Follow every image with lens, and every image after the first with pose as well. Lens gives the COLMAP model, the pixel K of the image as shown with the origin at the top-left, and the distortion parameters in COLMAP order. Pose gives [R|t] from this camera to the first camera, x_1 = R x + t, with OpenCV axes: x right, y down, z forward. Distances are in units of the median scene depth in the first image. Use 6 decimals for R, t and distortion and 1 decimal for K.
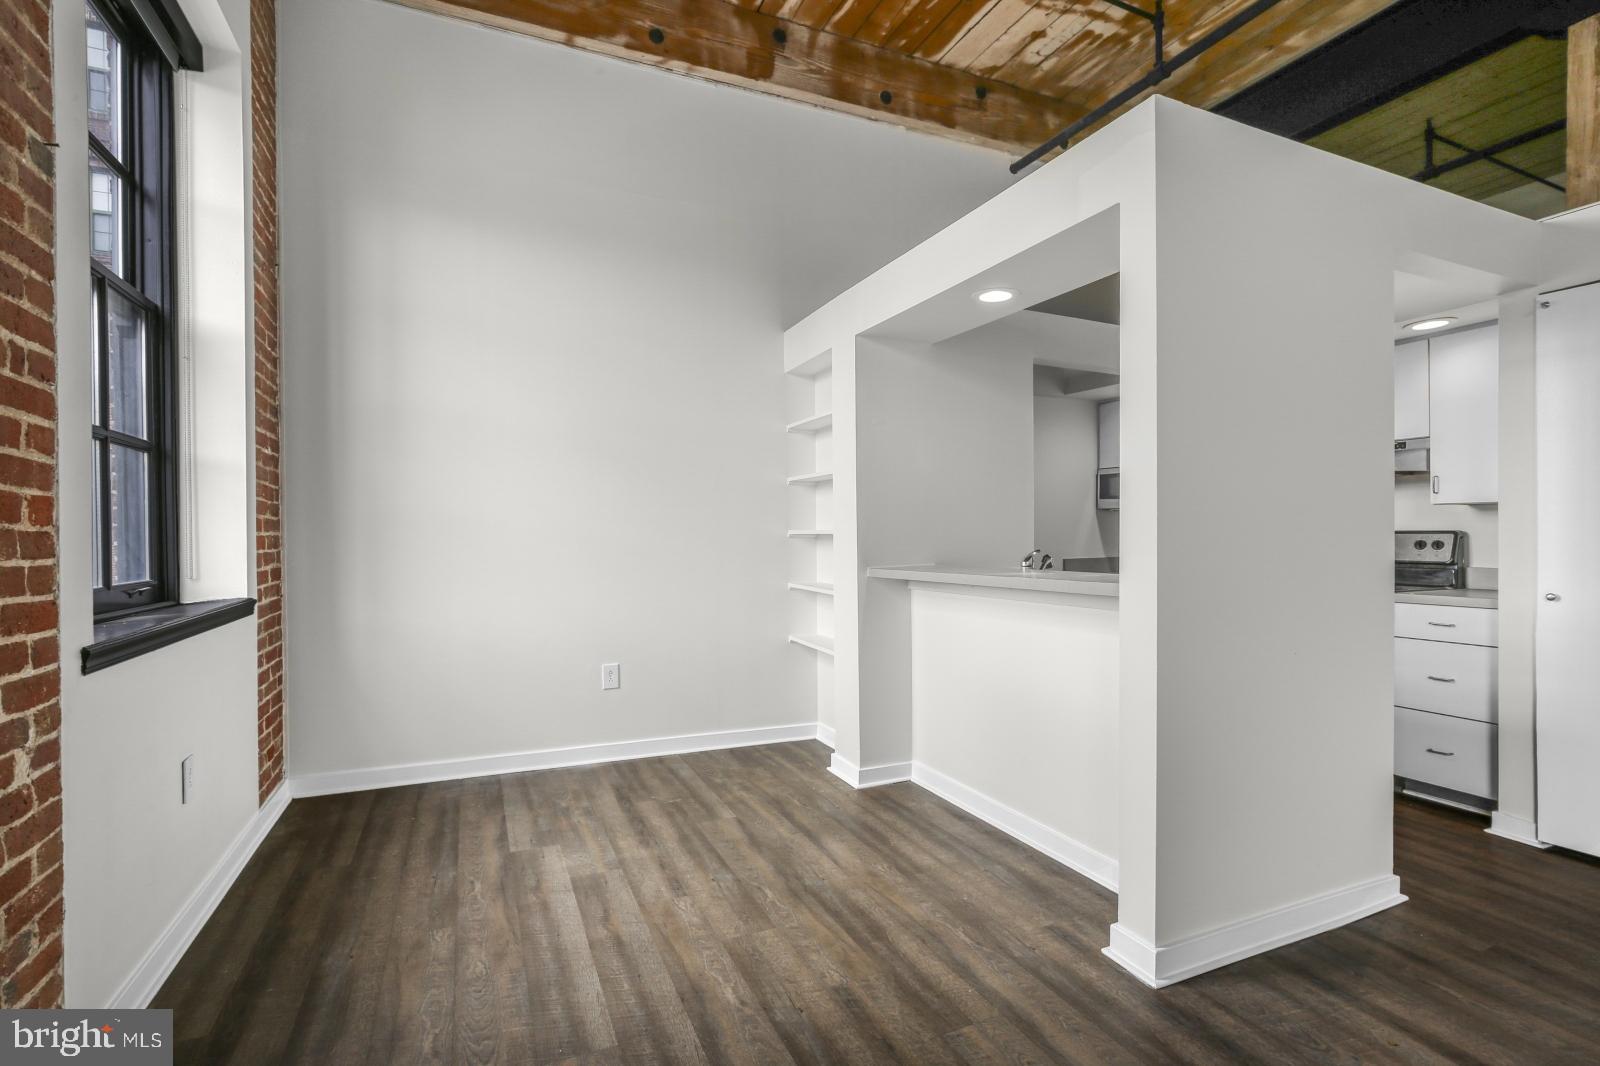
lens RADIAL K [[739.9, 0, 799.1], [0, 739.9, 539.5], [0, 0, 1]] dist [-0.010153, 0.000489]
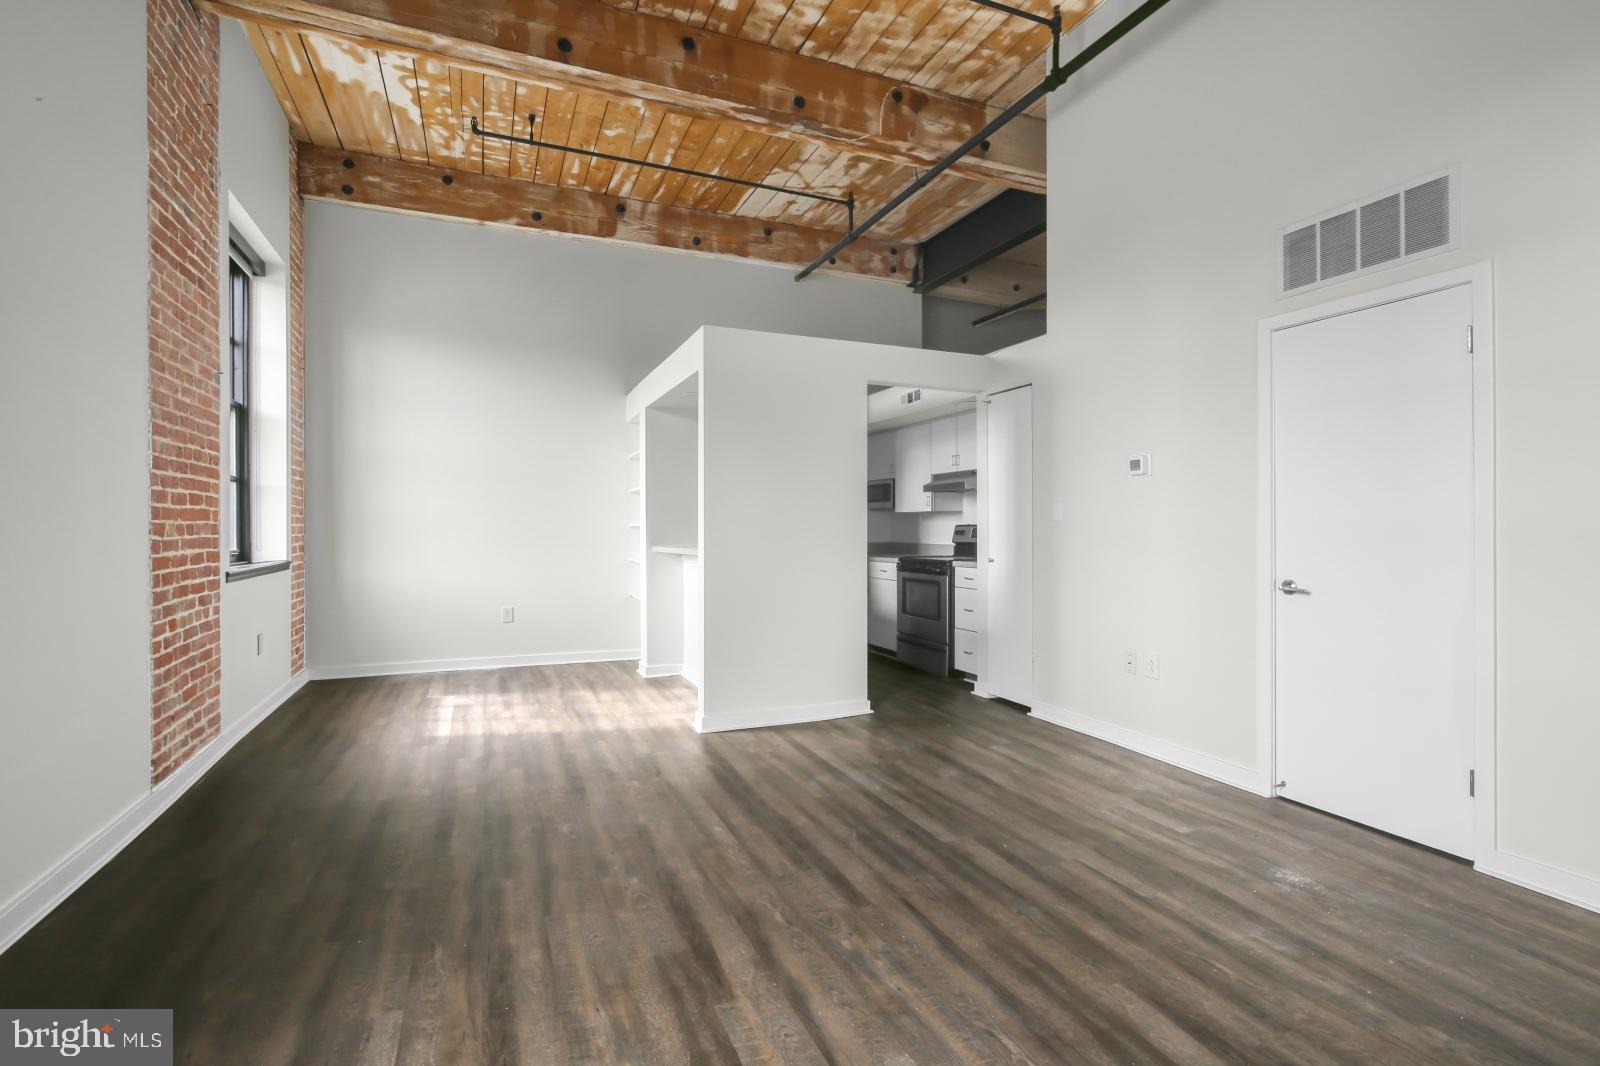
lens RADIAL K [[737.4, 0, 803.8], [0, 737.4, 525.8], [0, 0, 1]] dist [-0.009292, 0.000006]
pose [[0.999960, 0.001705, -0.008800, 0.449391], [-0.001773, 0.999968, -0.007766, 0.004953], [0.008786, 0.007781, 0.999931, -0.662954]]
